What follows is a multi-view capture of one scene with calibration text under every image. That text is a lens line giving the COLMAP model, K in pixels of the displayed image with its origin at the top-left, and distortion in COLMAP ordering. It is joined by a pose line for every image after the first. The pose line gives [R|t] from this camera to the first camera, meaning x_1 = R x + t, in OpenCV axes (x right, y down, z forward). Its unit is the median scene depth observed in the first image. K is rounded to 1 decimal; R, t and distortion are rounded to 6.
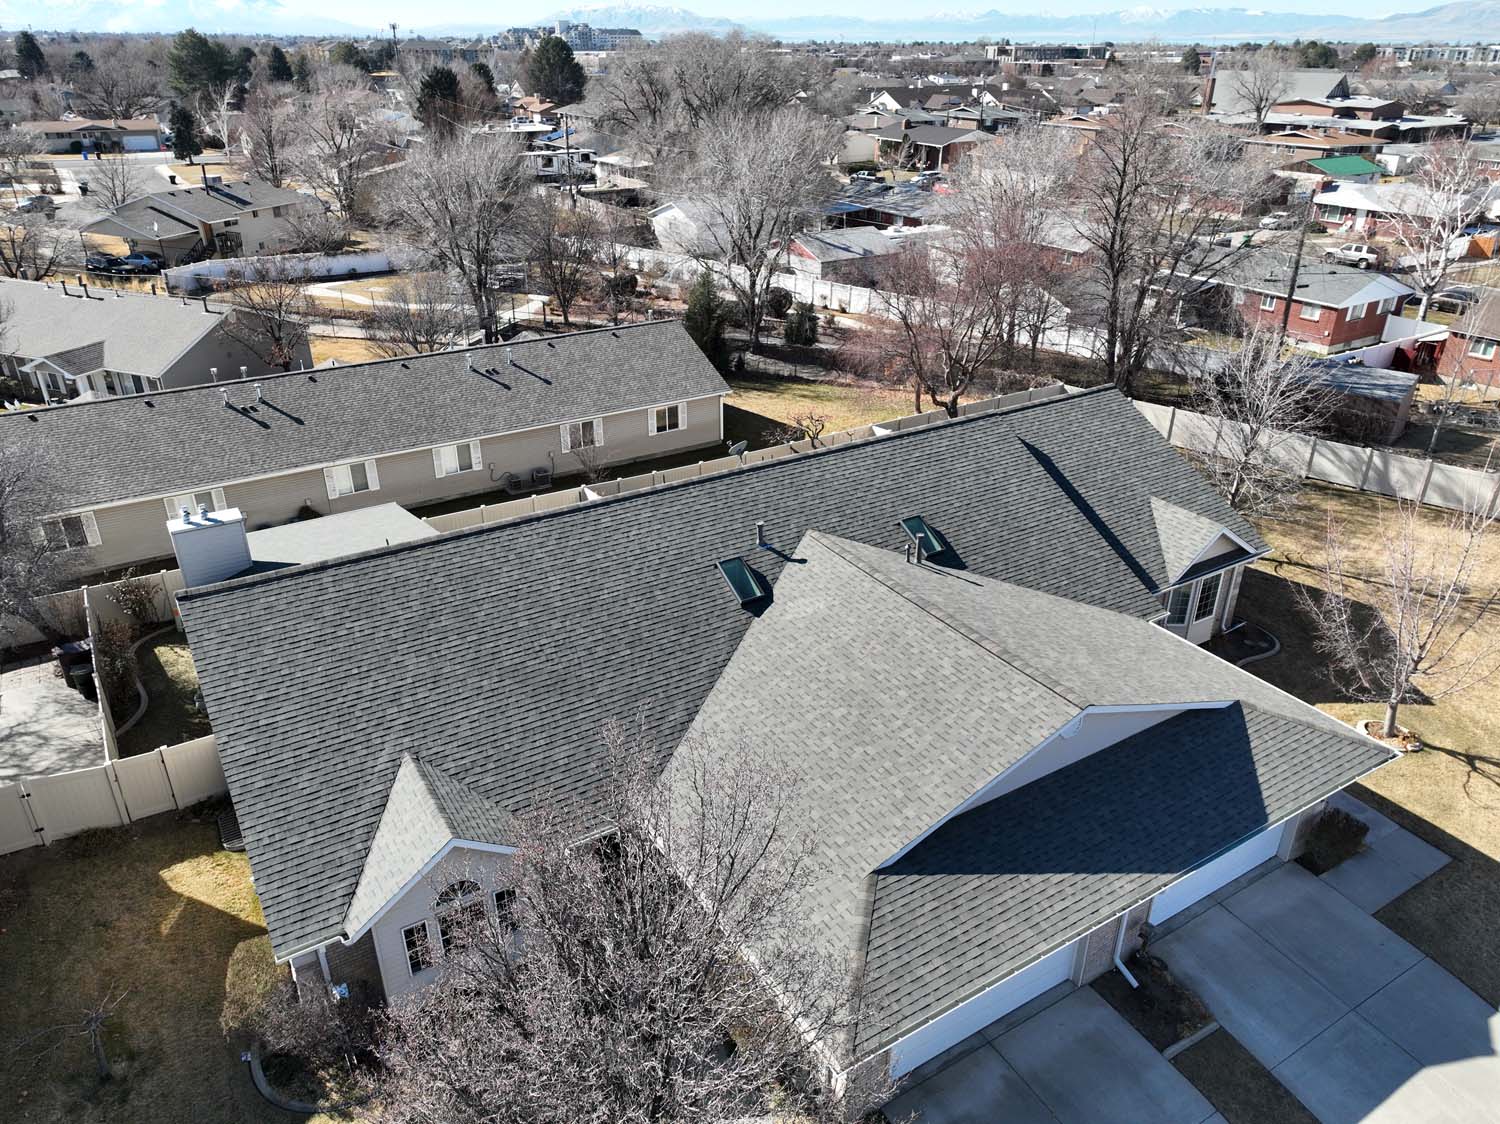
lens RADIAL K [[1053.0, 0, 750.0], [0, 1053.0, 562.0], [0, 0, 1]] dist [0.008485, -0.004289]
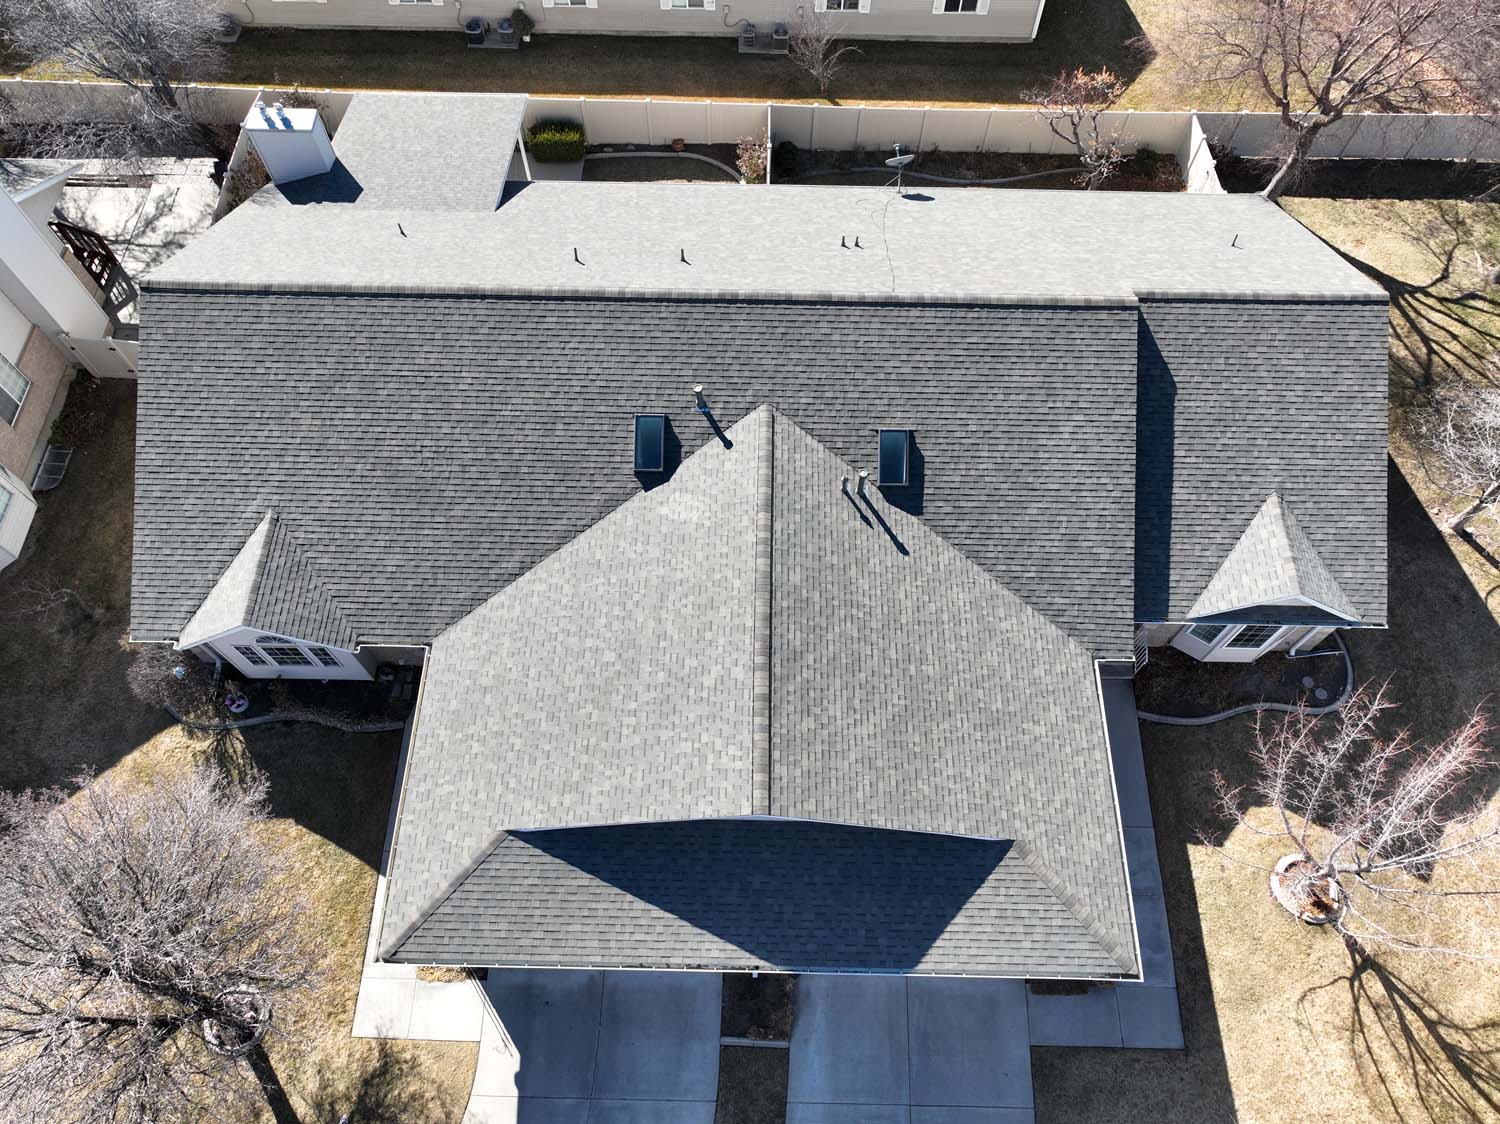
lens RADIAL K [[1053.0, 0, 750.0], [0, 1053.0, 562.0], [0, 0, 1]] dist [0.008485, -0.004289]
pose [[0.839655, 0.481324, -0.251608, 0.401841], [-0.245264, 0.749369, 0.615054, -0.571492], [0.484588, -0.454722, 0.747263, 0.337276]]
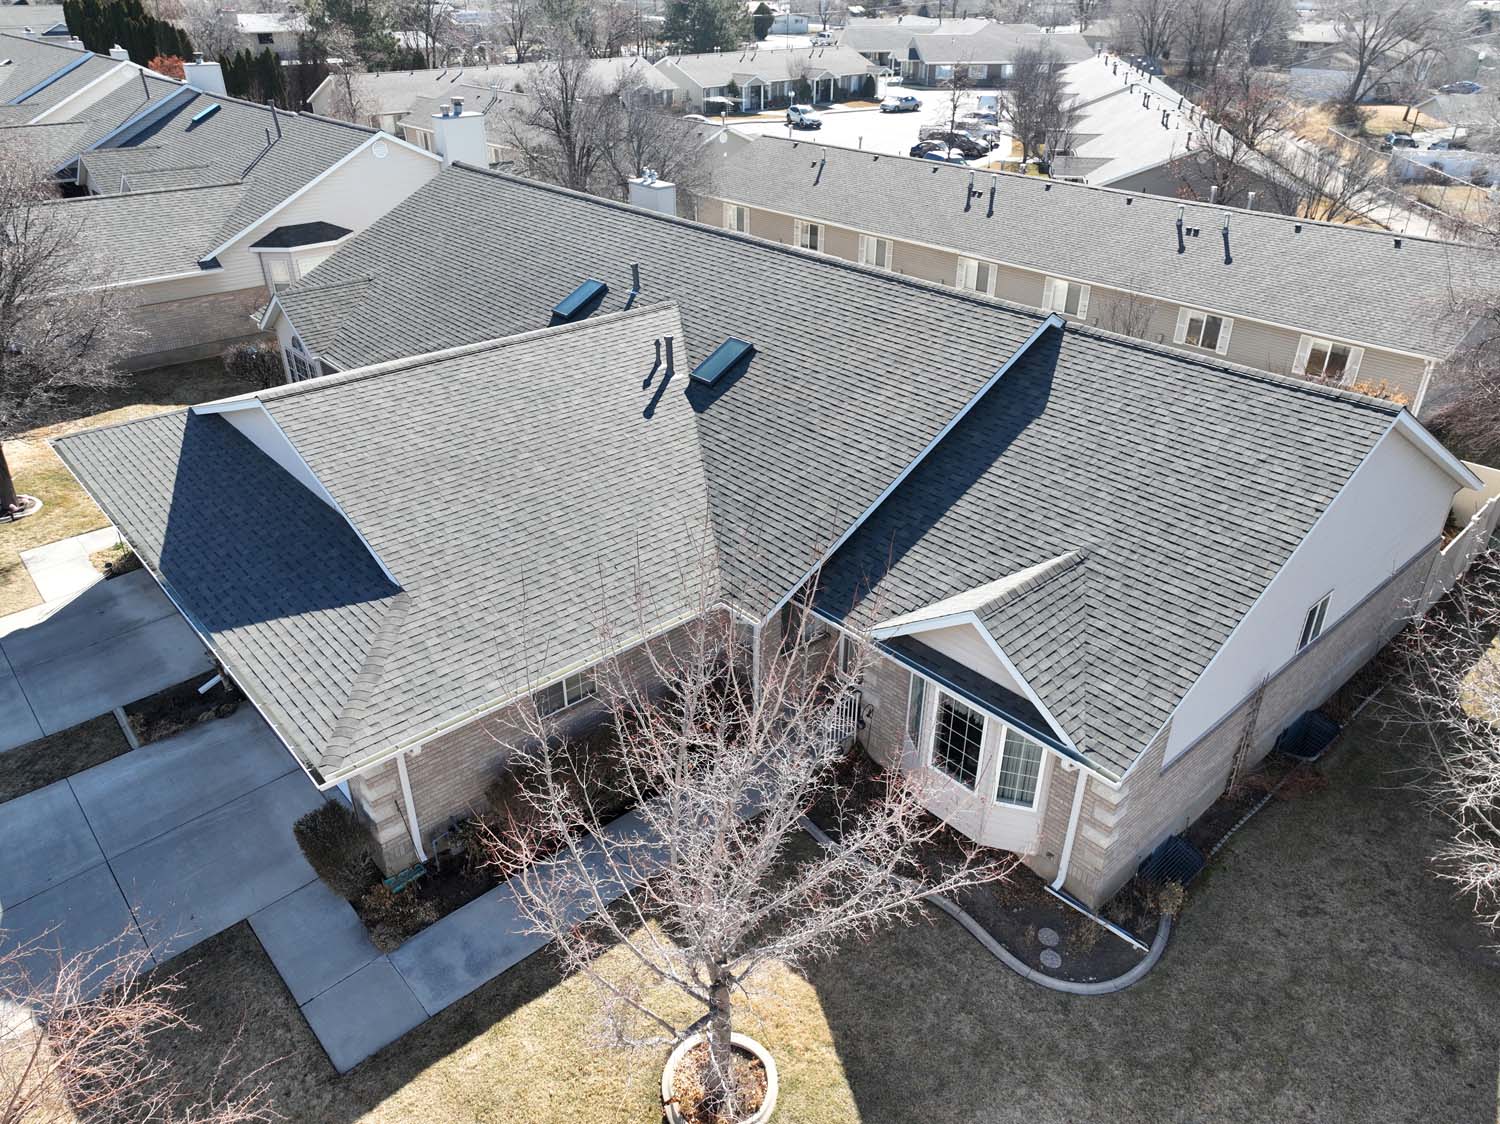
lens RADIAL K [[1053.0, 0, 750.0], [0, 1053.0, 562.0], [0, 0, 1]] dist [0.008485, -0.004289]
pose [[0.170208, 0.483063, -0.858883, 1.133428], [-0.445289, 0.815240, 0.370272, -0.252014], [0.879060, 0.319427, 0.353863, 0.989591]]
